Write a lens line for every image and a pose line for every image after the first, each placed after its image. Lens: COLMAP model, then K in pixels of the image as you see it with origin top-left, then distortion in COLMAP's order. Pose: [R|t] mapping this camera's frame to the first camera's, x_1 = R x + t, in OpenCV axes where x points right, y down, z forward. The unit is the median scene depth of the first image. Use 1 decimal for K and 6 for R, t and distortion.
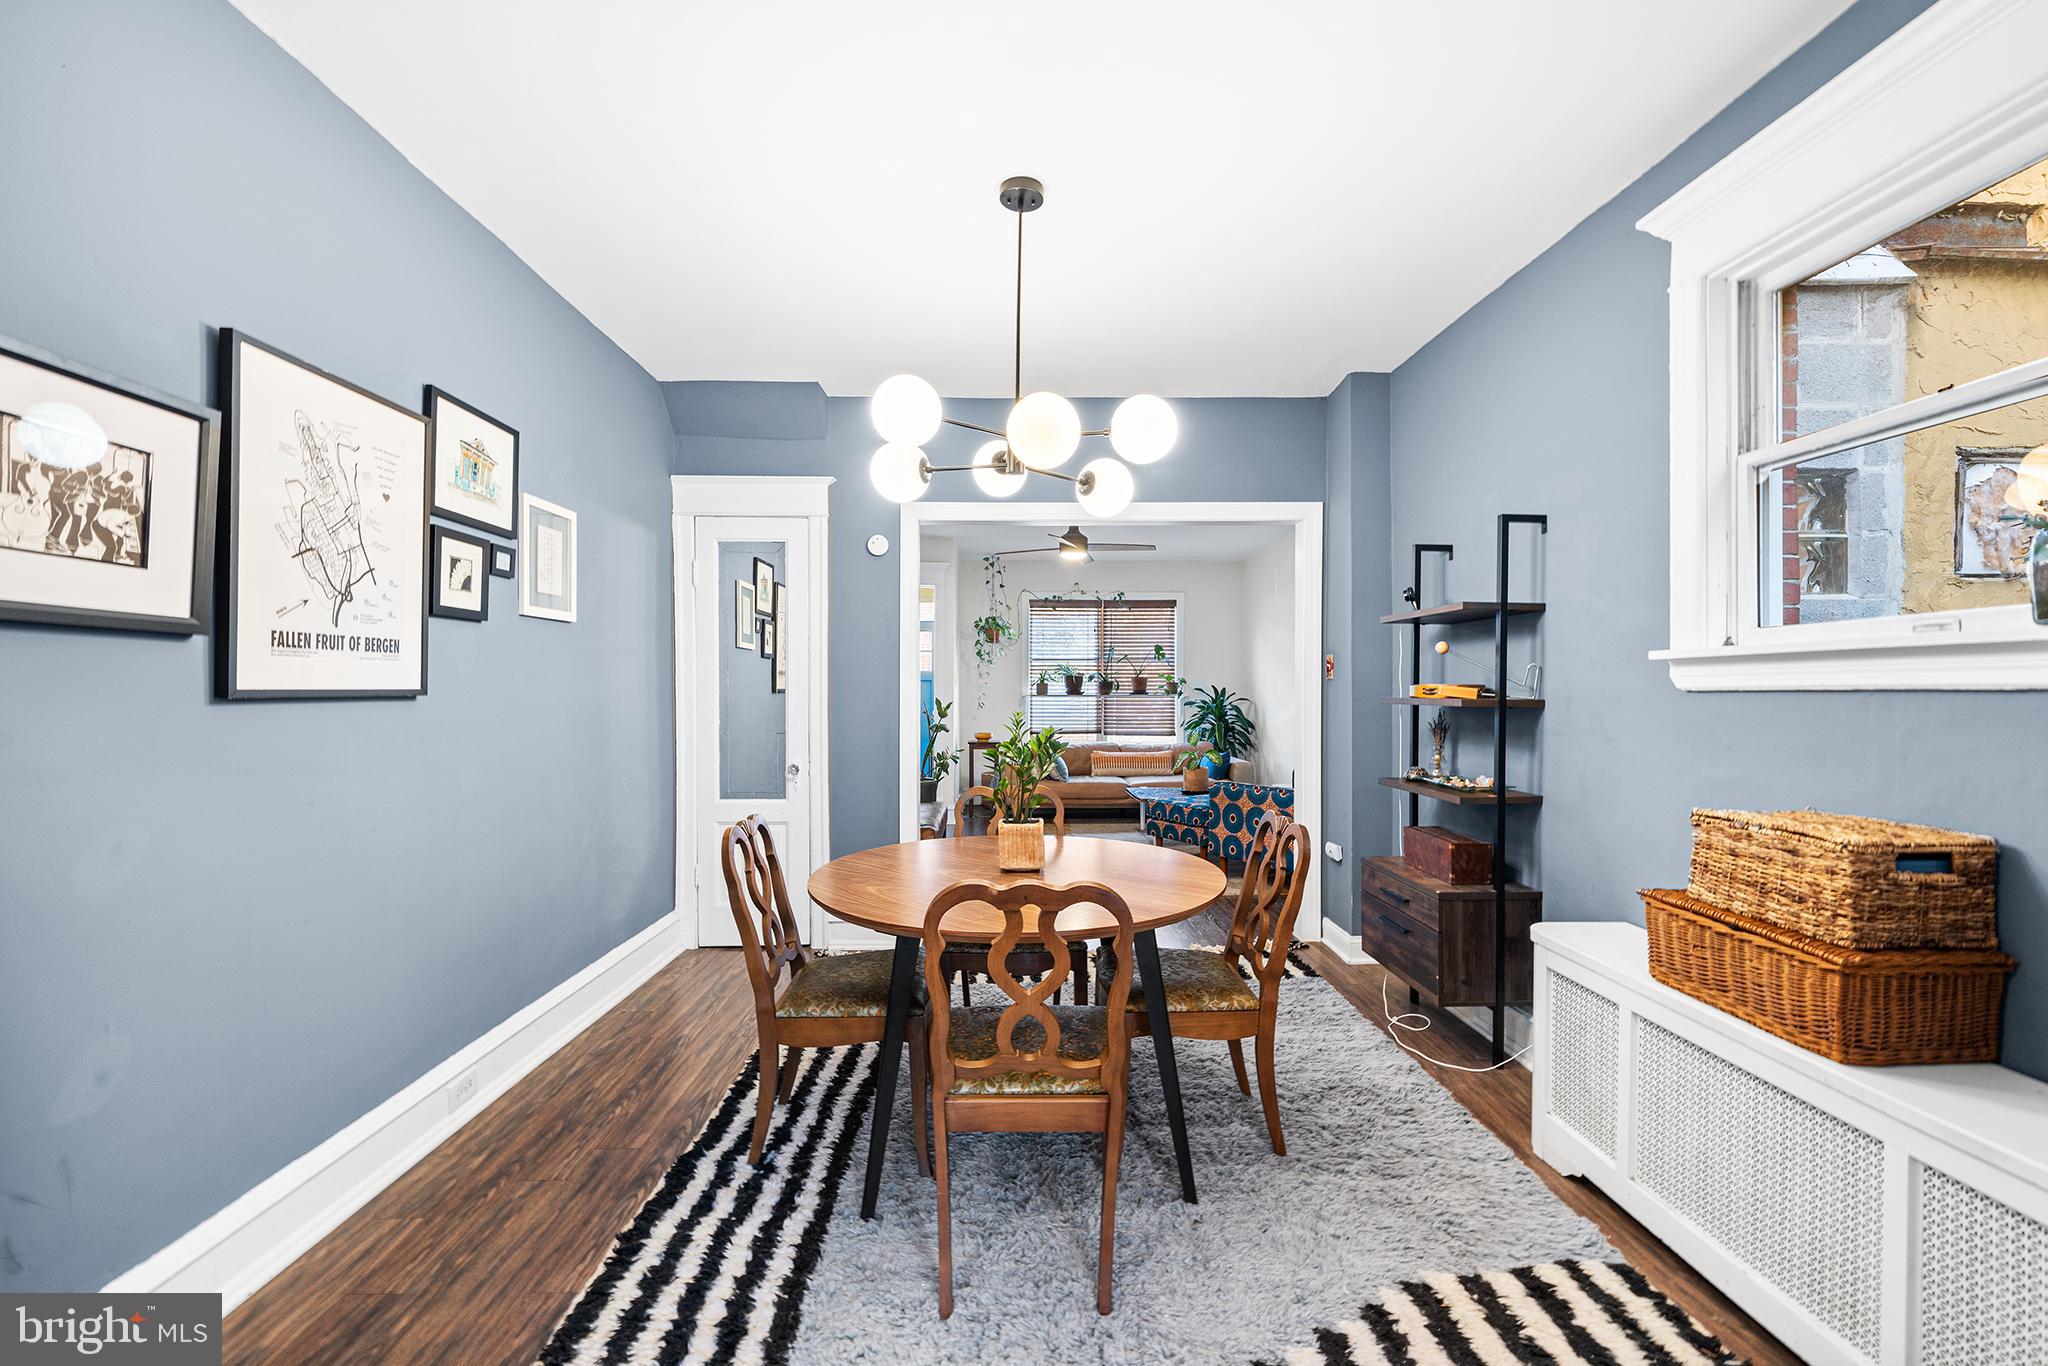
lens RADIAL K [[828.4, 0, 1024.6], [0, 828.4, 693.1], [0, 0, 1]] dist [0.000335, -0.000093]
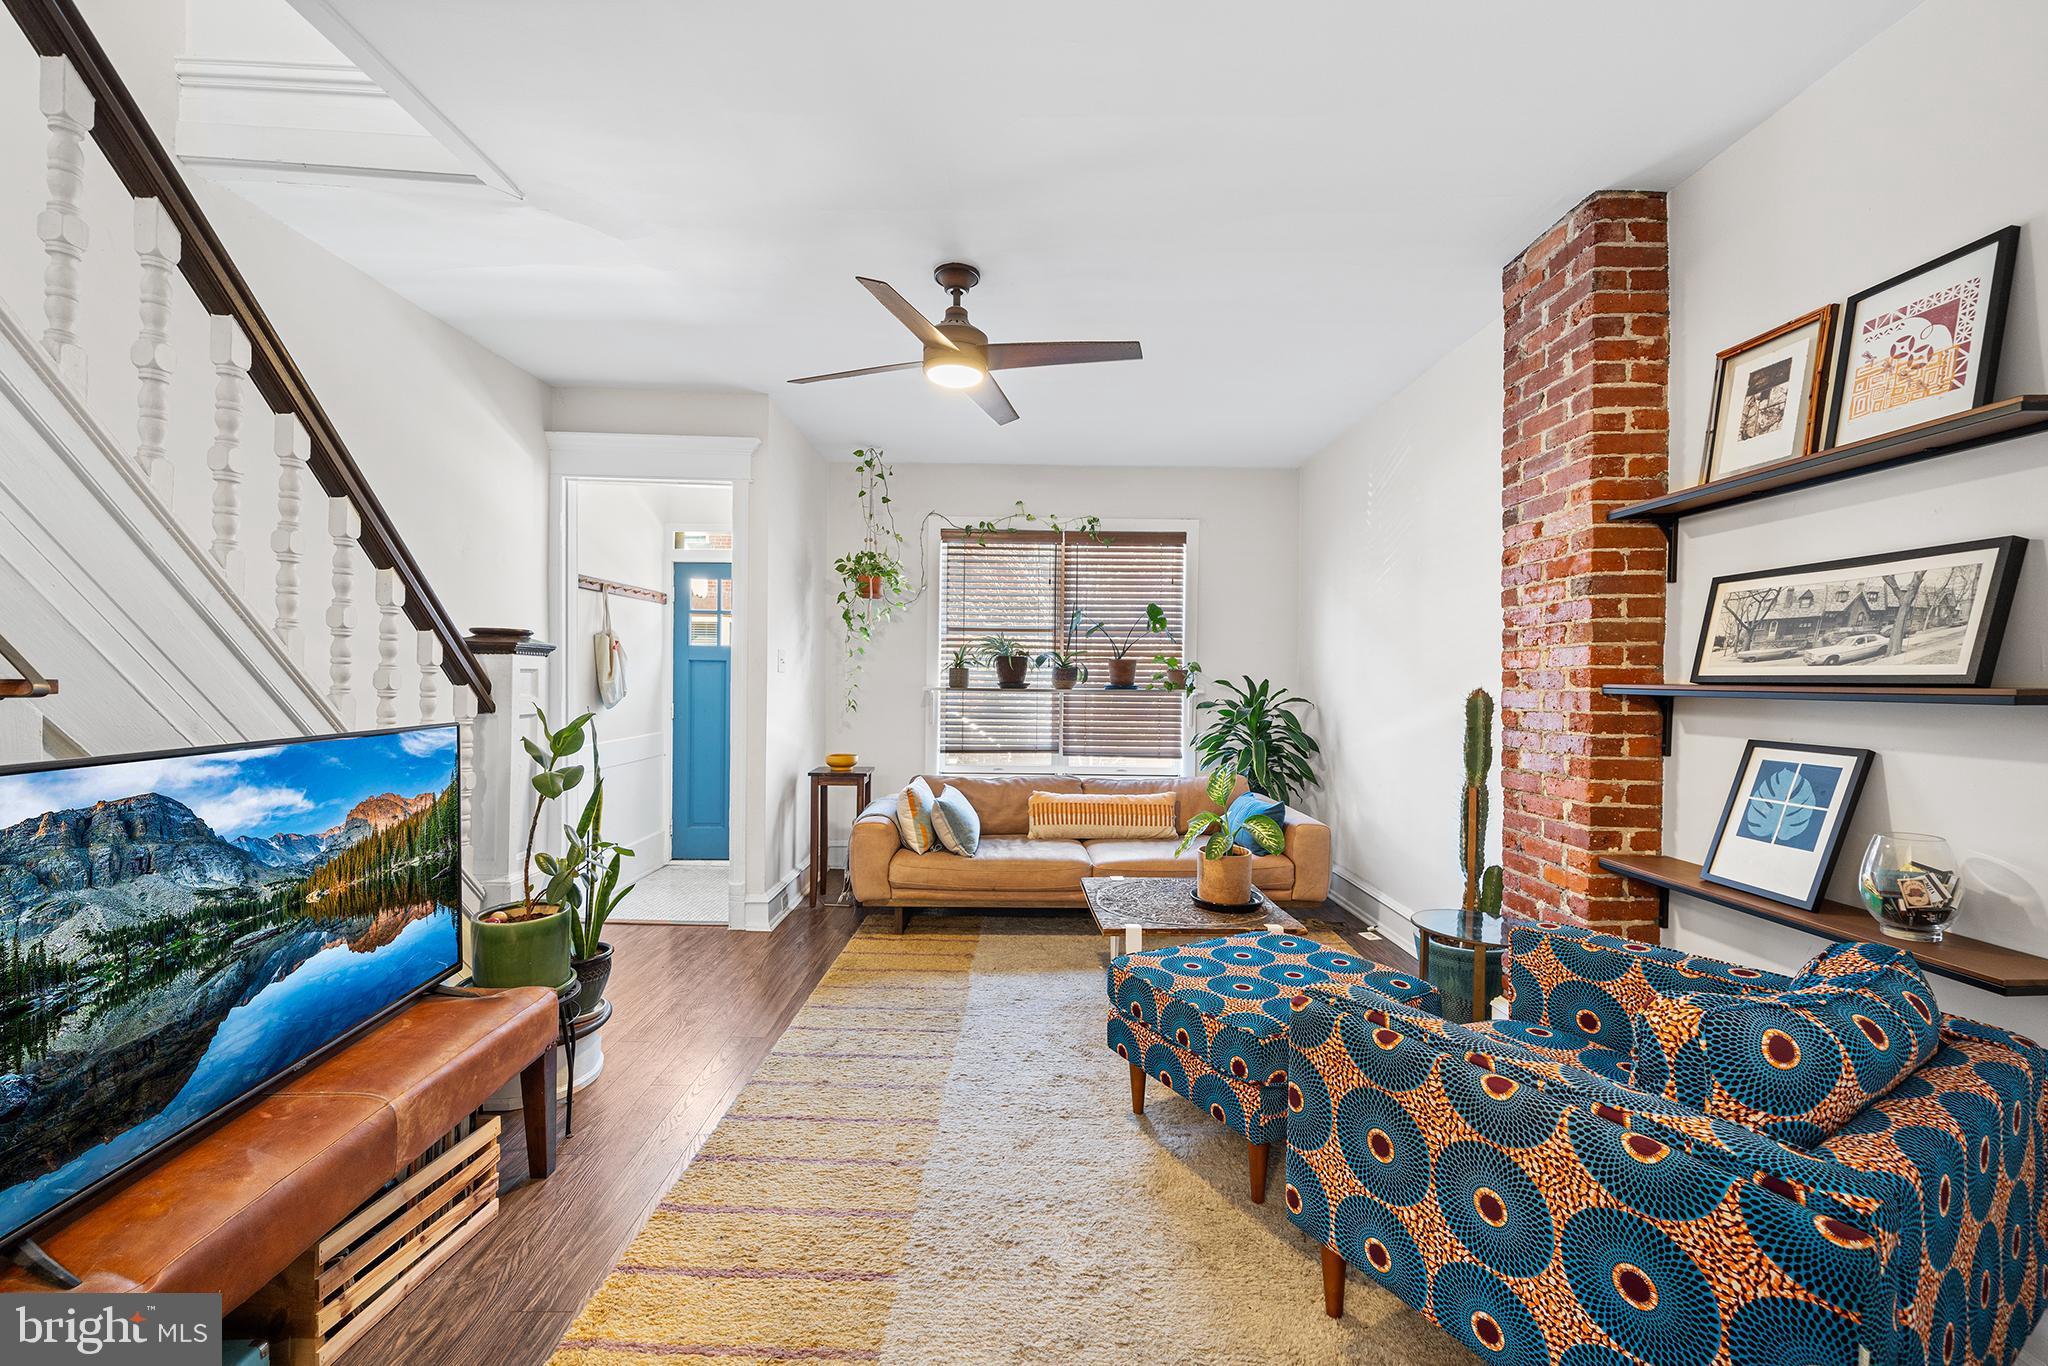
lens RADIAL K [[828.4, 0, 1024.6], [0, 828.4, 693.1], [0, 0, 1]] dist [0.000335, -0.000093]
pose [[0.999915, 0.011292, -0.006519, 0.262514], [-0.011177, 0.999788, 0.017277, -0.017868], [0.006713, -0.017202, 0.999829, 1.461481]]
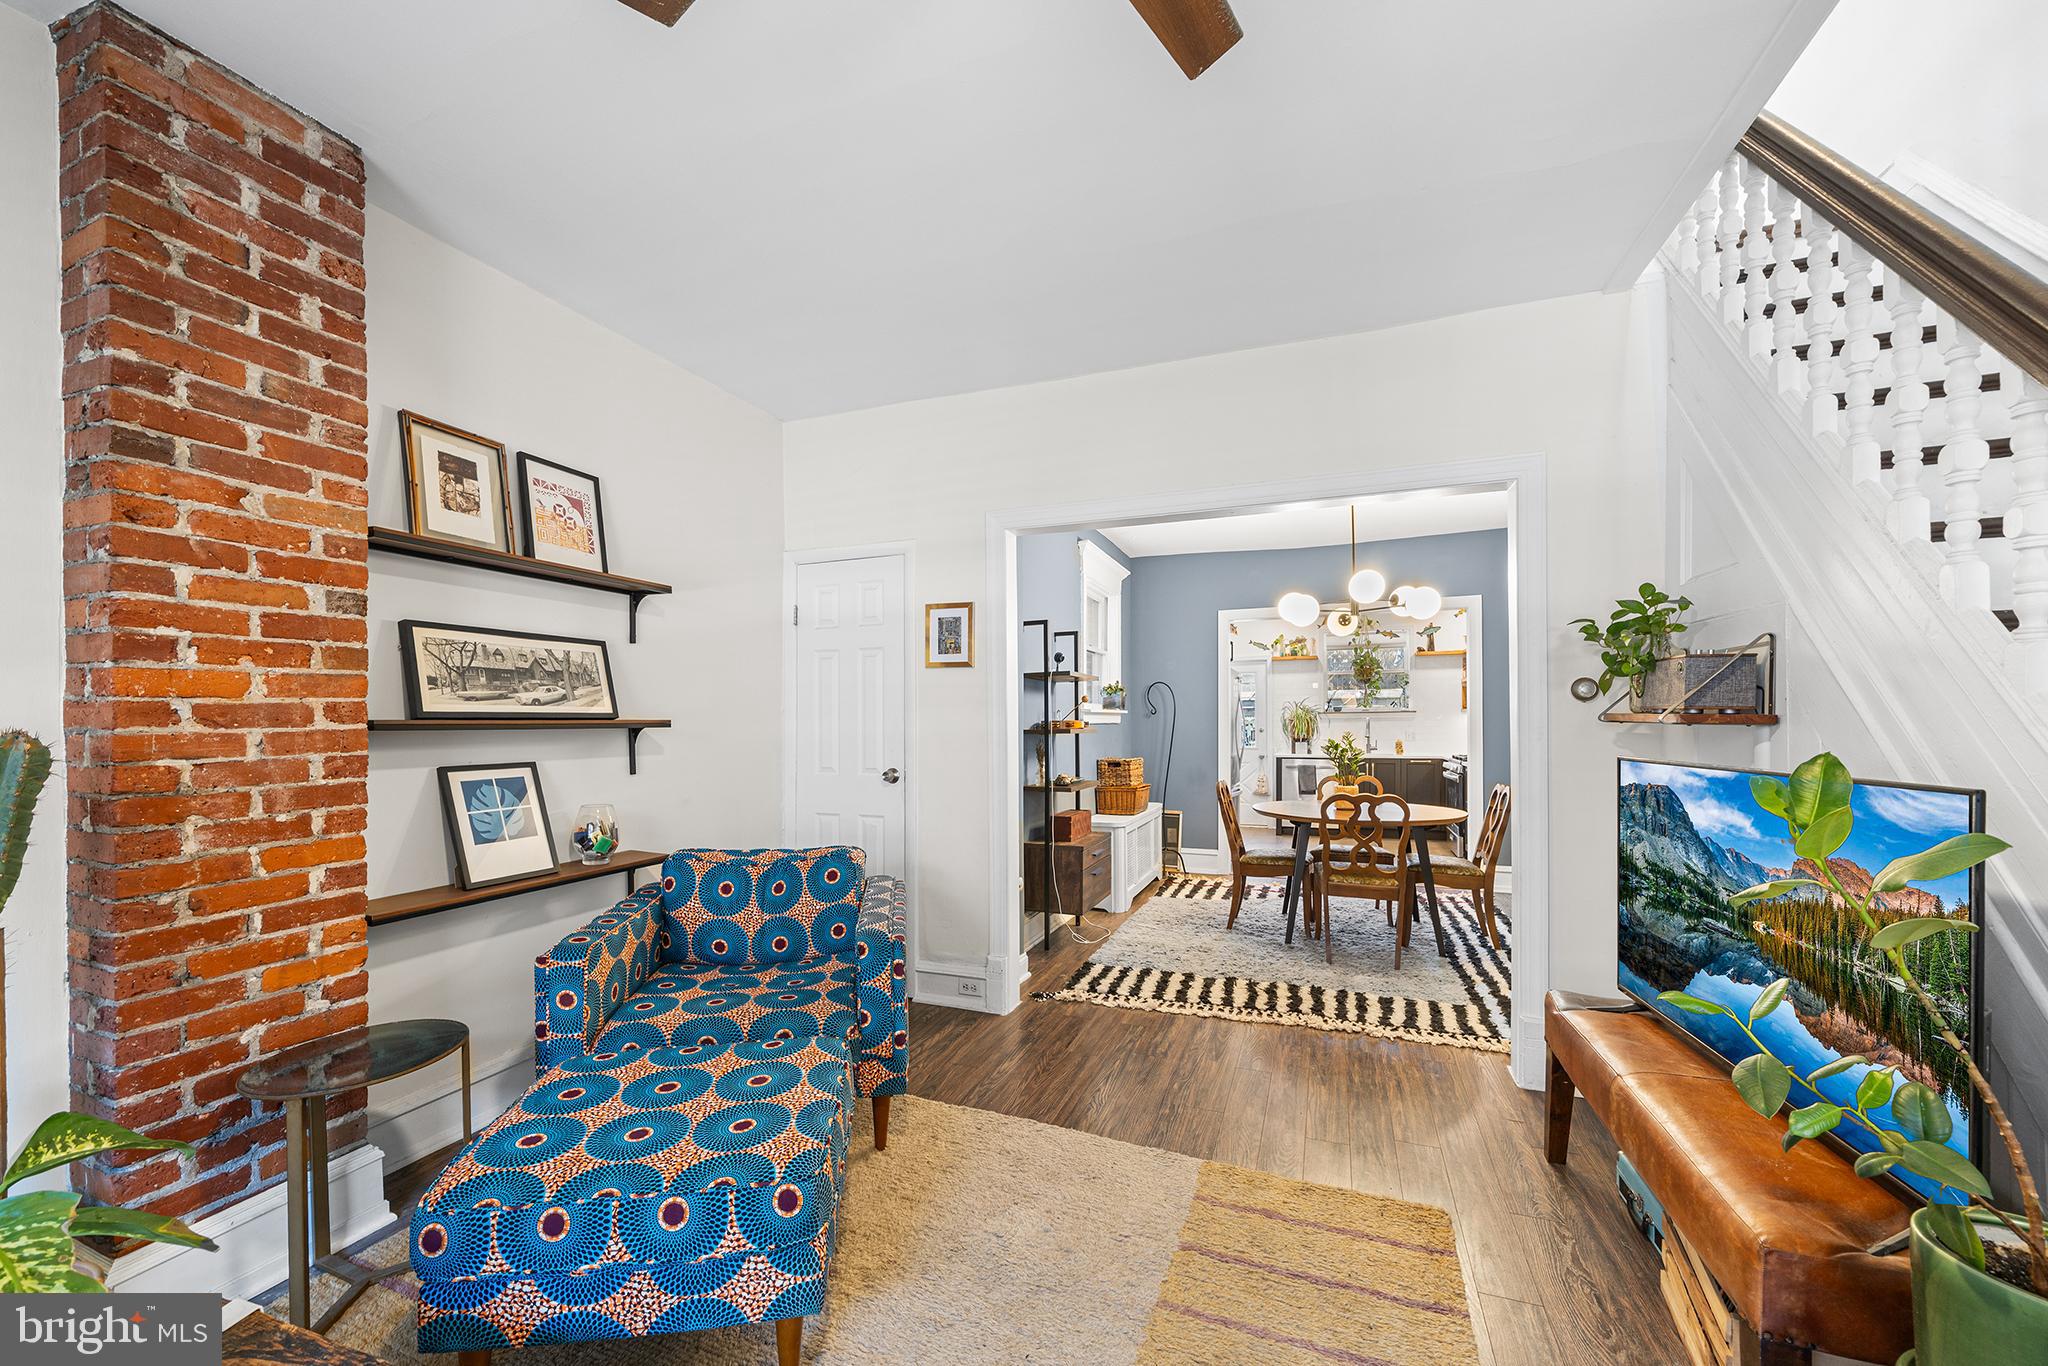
lens RADIAL K [[790.5, 0, 1019.1], [0, 790.5, 721.2], [0, 0, 1]] dist [-0.002396, 0.000009]
pose [[-0.922810, 0.010027, 0.385126, 0.002574], [0.010733, 0.999942, -0.000315, -0.010498], [-0.385107, 0.003843, -0.922864, 2.921726]]
